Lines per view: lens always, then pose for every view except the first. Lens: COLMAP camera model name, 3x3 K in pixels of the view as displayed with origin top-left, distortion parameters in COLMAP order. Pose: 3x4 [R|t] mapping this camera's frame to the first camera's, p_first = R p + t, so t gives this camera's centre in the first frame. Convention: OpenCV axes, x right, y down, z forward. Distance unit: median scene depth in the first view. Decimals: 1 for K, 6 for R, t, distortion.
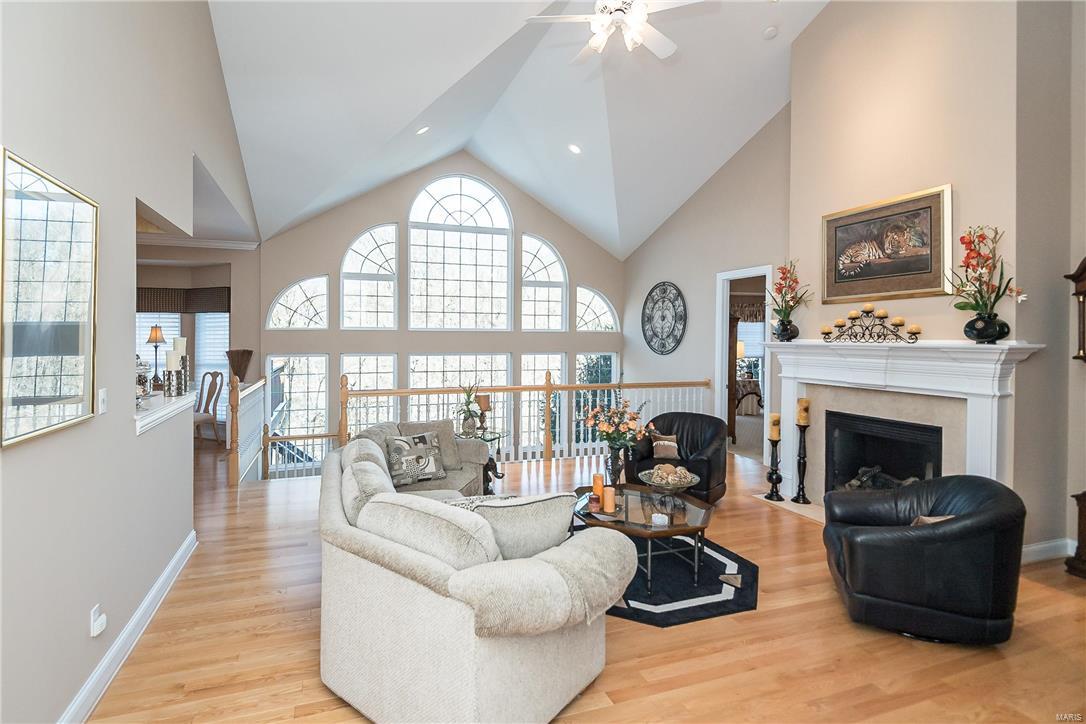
lens RADIAL K [[504.9, 0, 513.8], [0, 504.9, 339.6], [0, 0, 1]] dist [0.000360, -0.000153]
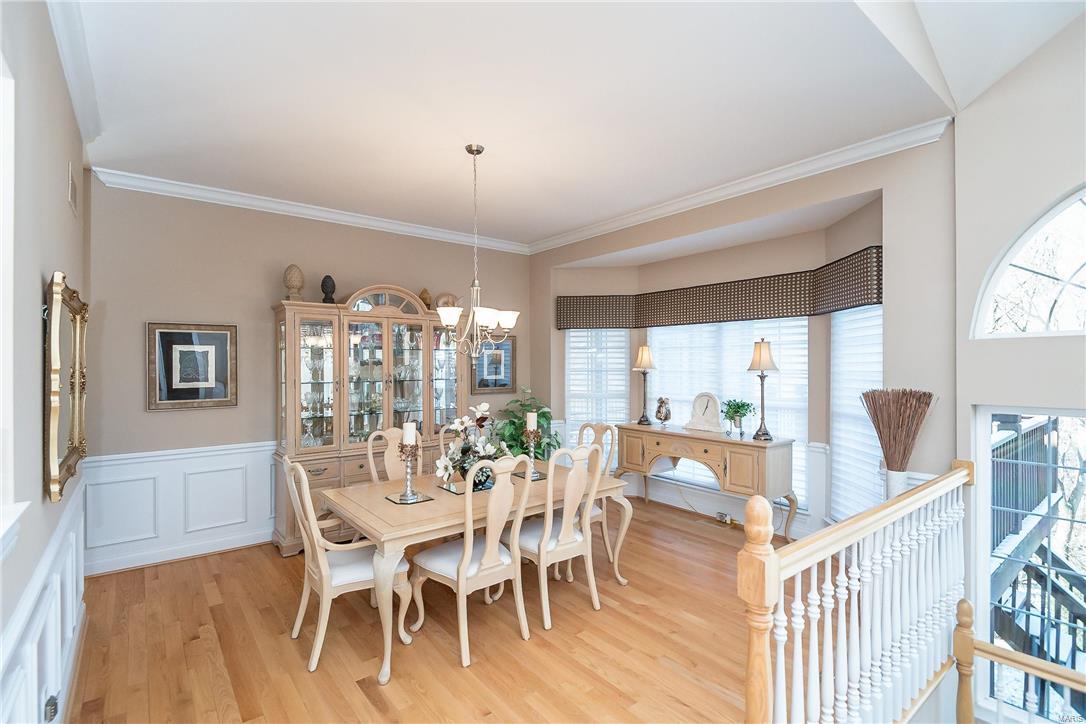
lens RADIAL K [[523.0, 0, 543.0], [0, 523.0, 362.0], [0, 0, 1]] dist [0.000605, -0.000107]
pose [[0.327395, -0.003072, -0.944882, -0.218739], [-0.001451, 0.999992, -0.003753, -0.000883], [0.944886, 0.002600, 0.327388, 0.547652]]
